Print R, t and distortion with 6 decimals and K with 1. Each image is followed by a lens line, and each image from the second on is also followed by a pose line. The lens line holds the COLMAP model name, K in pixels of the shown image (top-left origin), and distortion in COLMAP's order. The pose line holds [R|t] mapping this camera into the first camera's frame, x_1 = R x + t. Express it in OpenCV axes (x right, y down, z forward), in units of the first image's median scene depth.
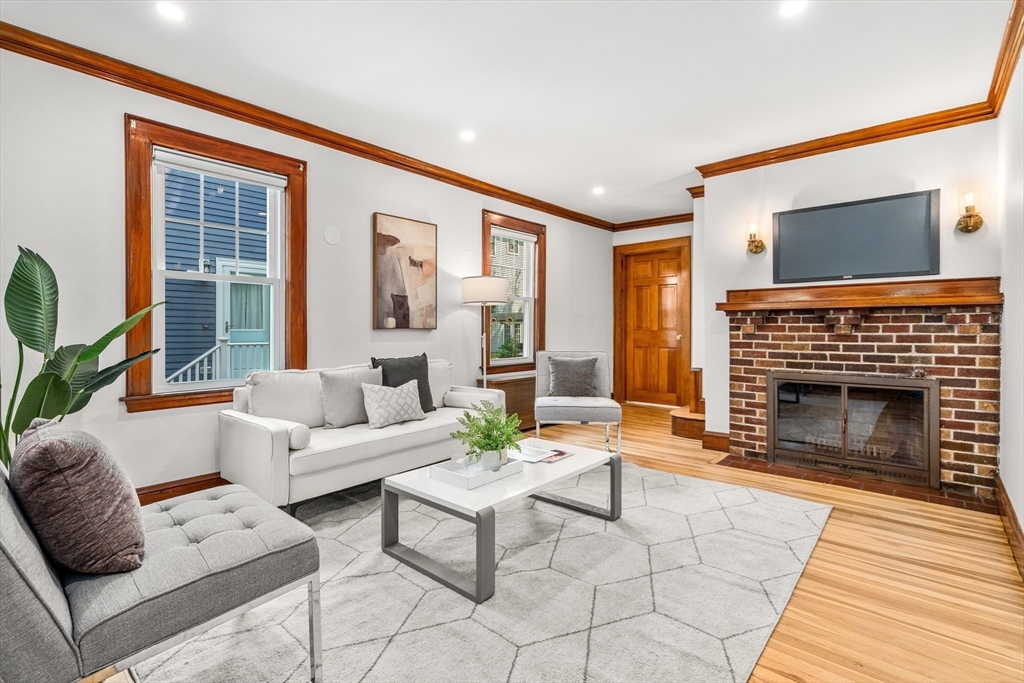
lens RADIAL K [[471.0, 0, 503.3], [0, 471.0, 337.4], [0, 0, 1]] dist [-0.002424, 0.001575]
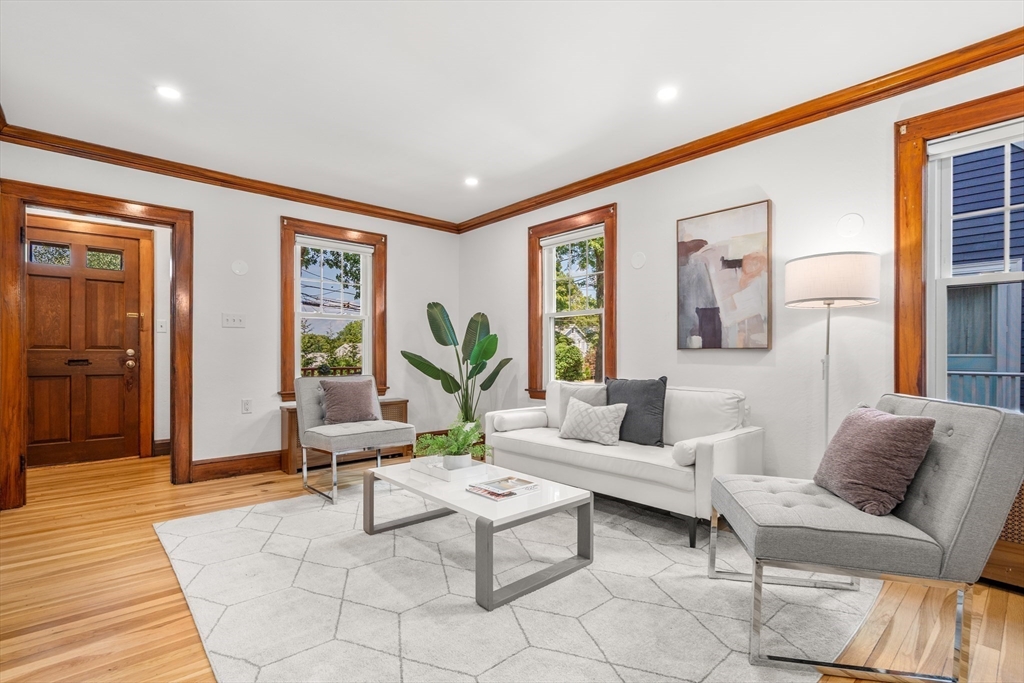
lens RADIAL K [[471.0, 0, 509.5], [0, 471.0, 350.5], [0, 0, 1]] dist [-0.002424, 0.001575]
pose [[-0.113273, 0.011473, -0.993498, 0.680313], [-0.008962, 0.999881, 0.012568, -0.023844], [0.993523, 0.010328, -0.113157, 0.794625]]
